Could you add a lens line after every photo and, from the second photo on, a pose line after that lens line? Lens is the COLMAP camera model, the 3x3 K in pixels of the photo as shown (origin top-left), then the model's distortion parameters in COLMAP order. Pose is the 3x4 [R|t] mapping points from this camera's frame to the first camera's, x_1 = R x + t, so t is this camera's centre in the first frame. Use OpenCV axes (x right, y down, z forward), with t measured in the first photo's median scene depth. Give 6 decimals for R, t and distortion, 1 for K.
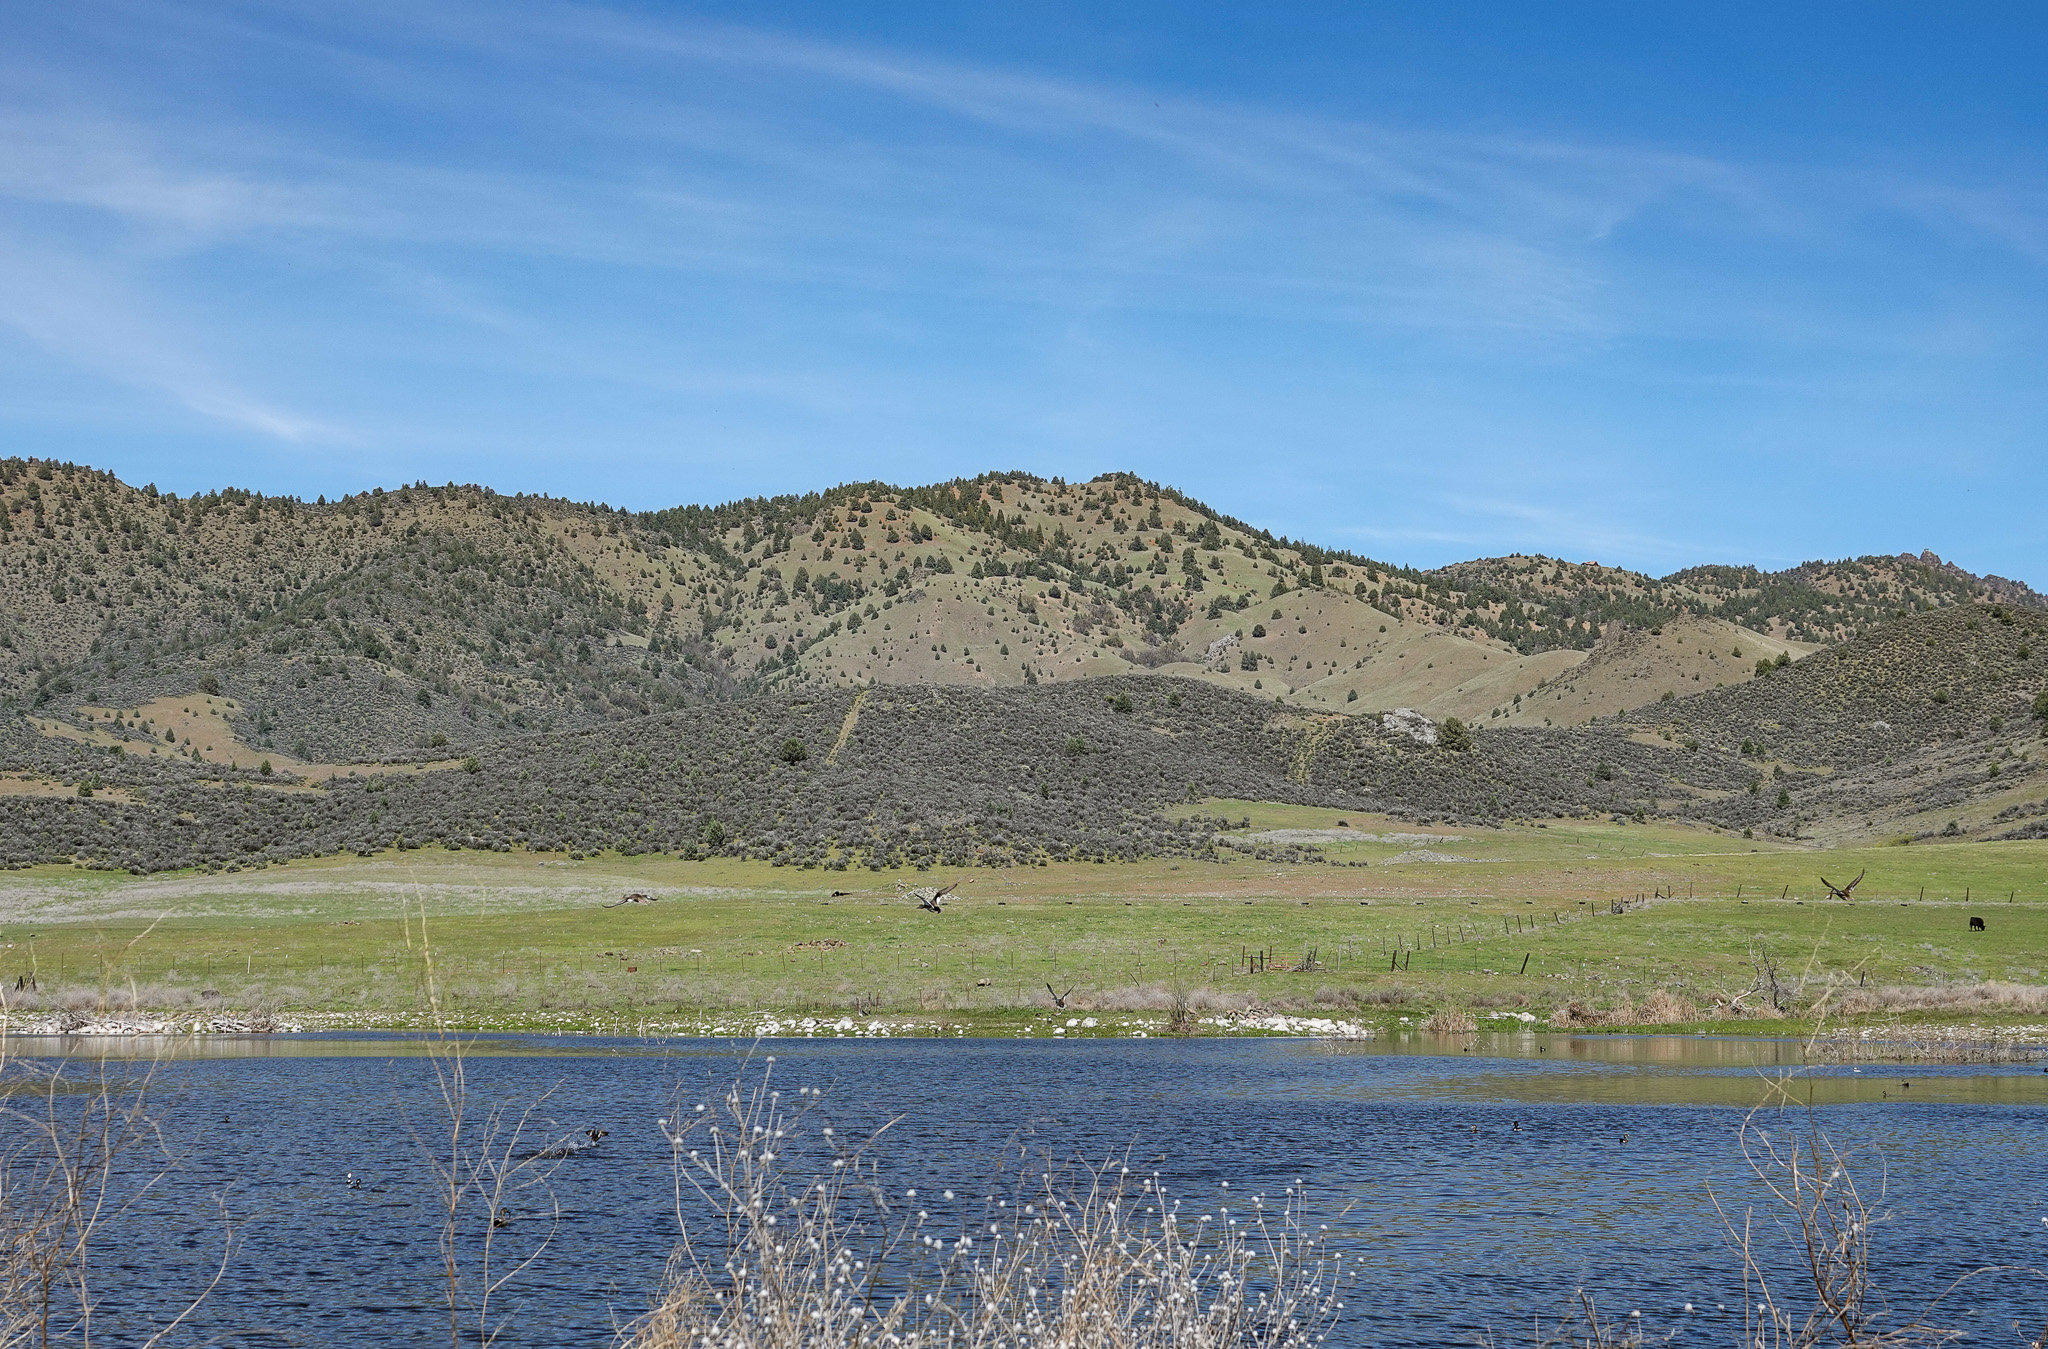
lens RADIAL K [[3062.8, 0, 1024.0], [0, 3062.8, 674.5], [0, 0, 1]] dist [0.011971, 0.012367]
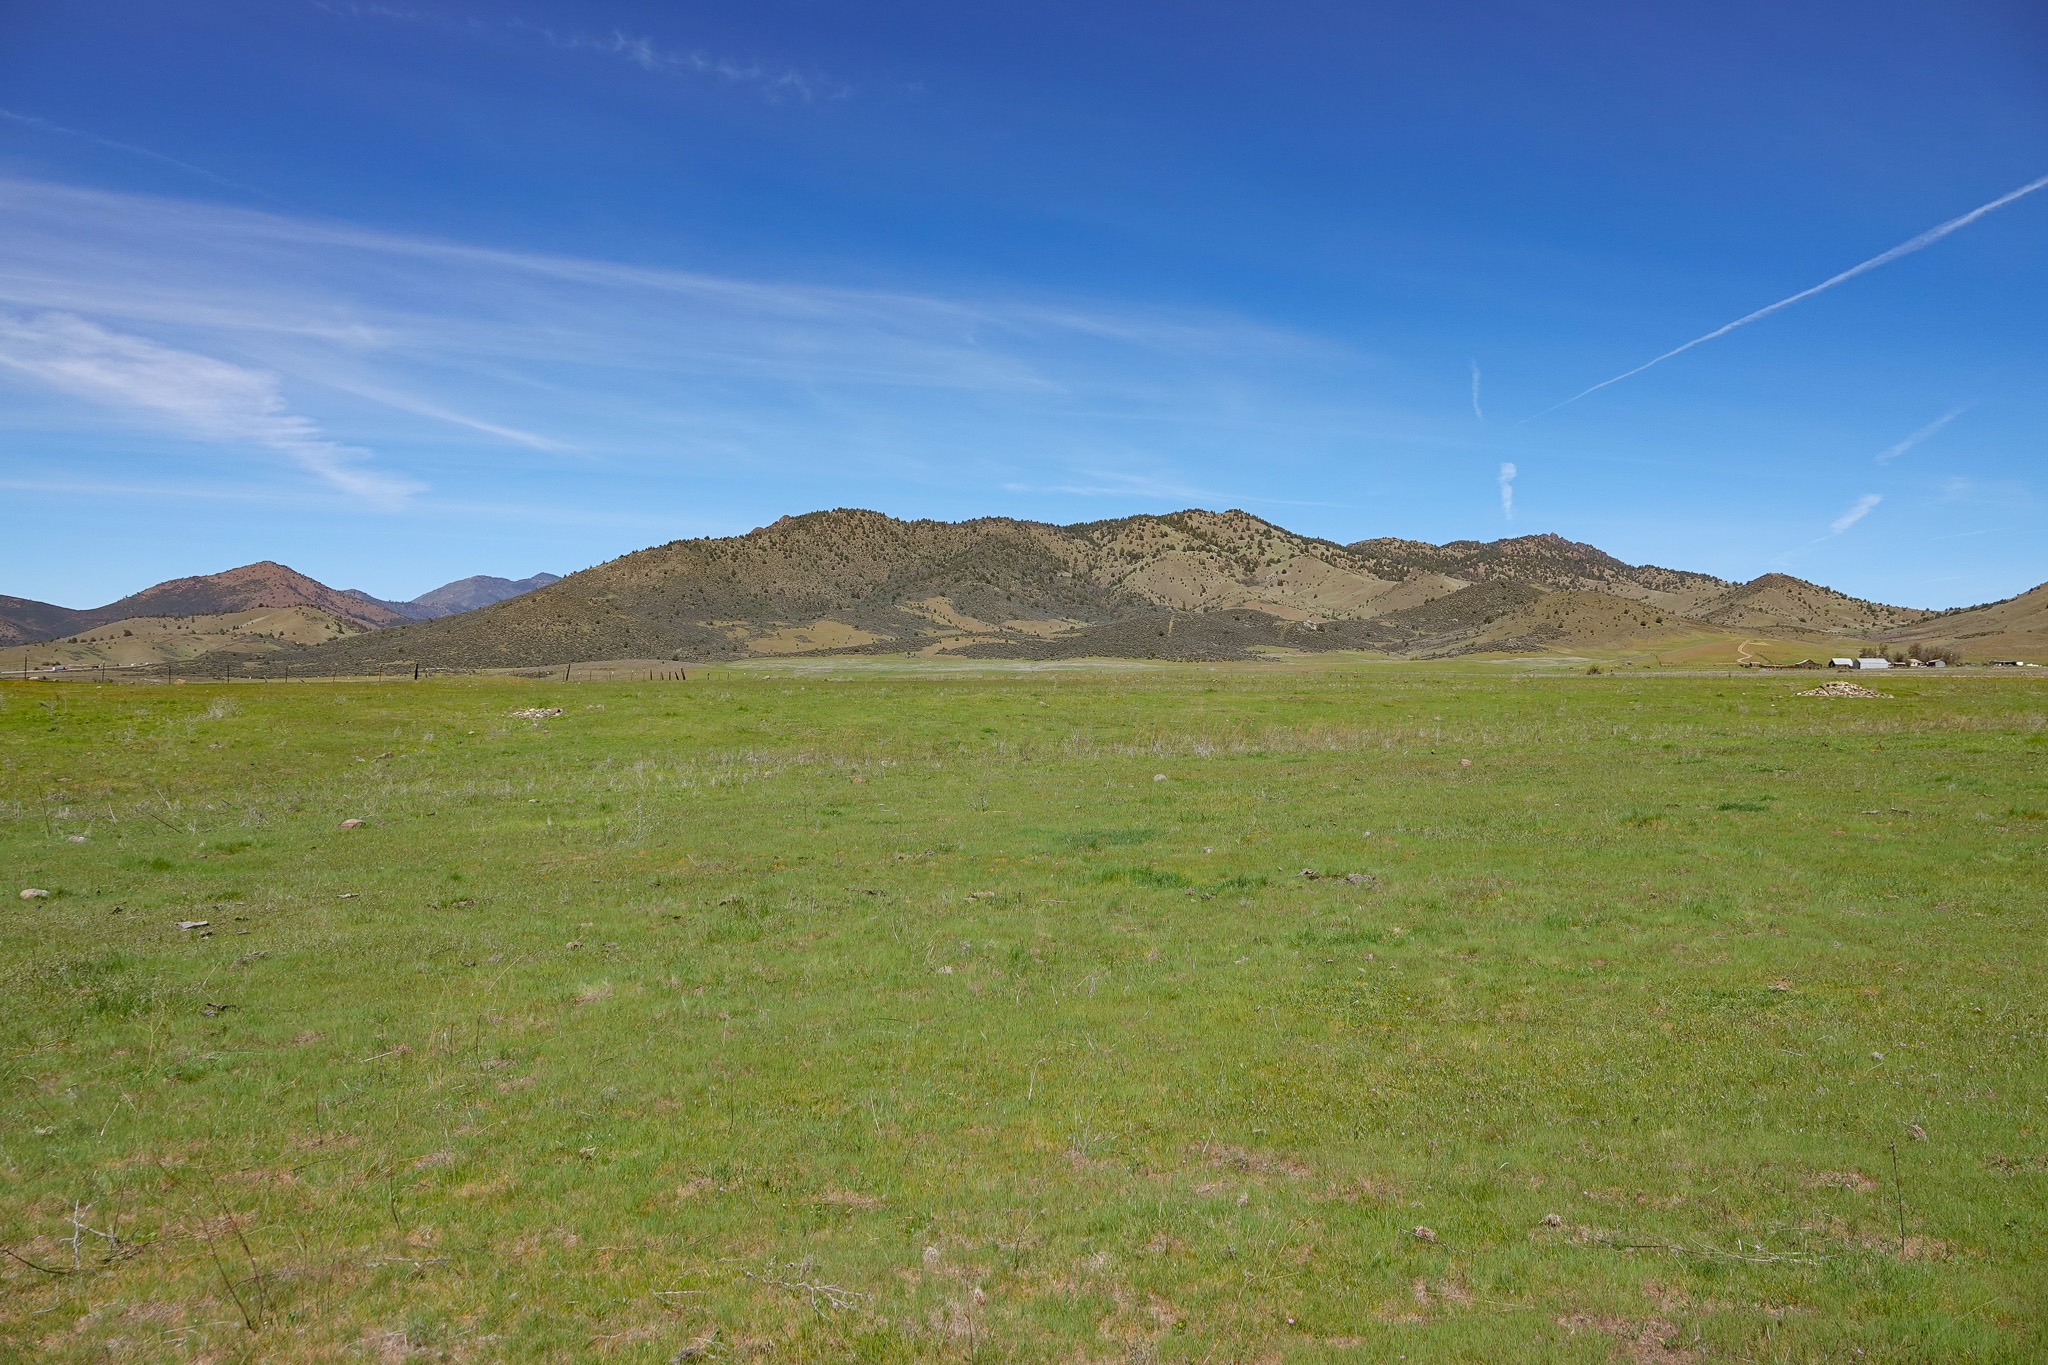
lens RADIAL K [[1424.1, 0, 1024.0], [0, 1424.1, 682.5], [0, 0, 1]] dist [0.000001, -0.000050]
pose [[0.993608, 0.014664, -0.111927, -0.013000], [-0.004689, 0.996032, 0.088872, -0.026510], [0.112786, -0.087779, 0.989734, -0.326407]]
